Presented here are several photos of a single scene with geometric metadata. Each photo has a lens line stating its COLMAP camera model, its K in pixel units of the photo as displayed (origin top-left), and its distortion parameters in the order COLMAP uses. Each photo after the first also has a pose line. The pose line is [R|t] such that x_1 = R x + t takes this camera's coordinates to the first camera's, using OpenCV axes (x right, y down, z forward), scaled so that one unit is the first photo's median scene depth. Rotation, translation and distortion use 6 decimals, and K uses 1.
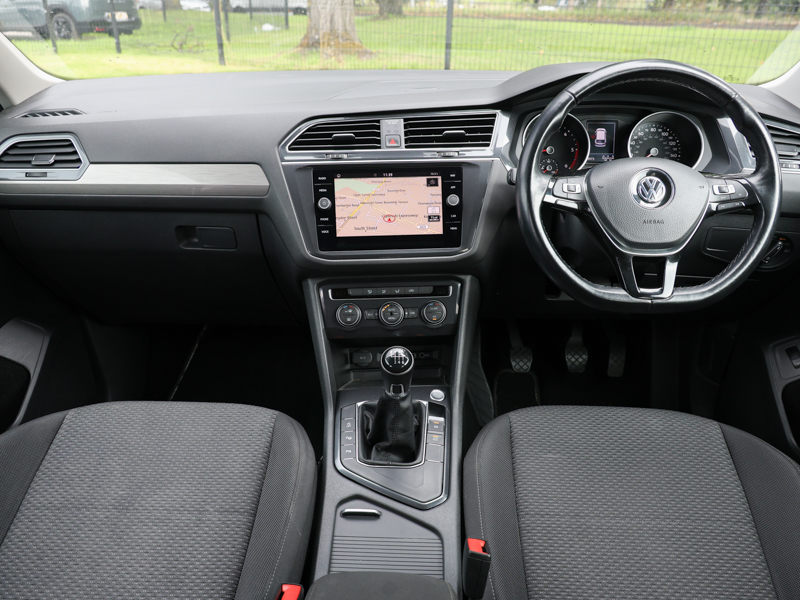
lens RADIAL K [[599.3, 0, 400.0], [0, 599.3, 300.0], [0, 0, 1]] dist [-0.005177, 0.001733]
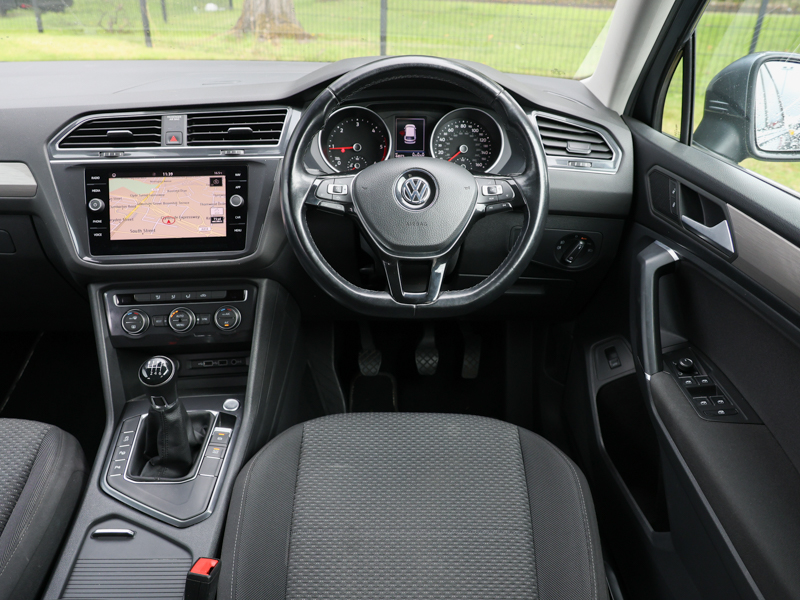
lens RADIAL K [[622.7, 0, 400.0], [0, 622.7, 300.0], [0, 0, 1]] dist [0.006008, 0.002623]
pose [[0.998588, -0.011822, 0.051785, 0.294259], [0.011326, 0.999887, 0.009856, -0.015530], [-0.051896, -0.009256, 0.998610, -0.004891]]
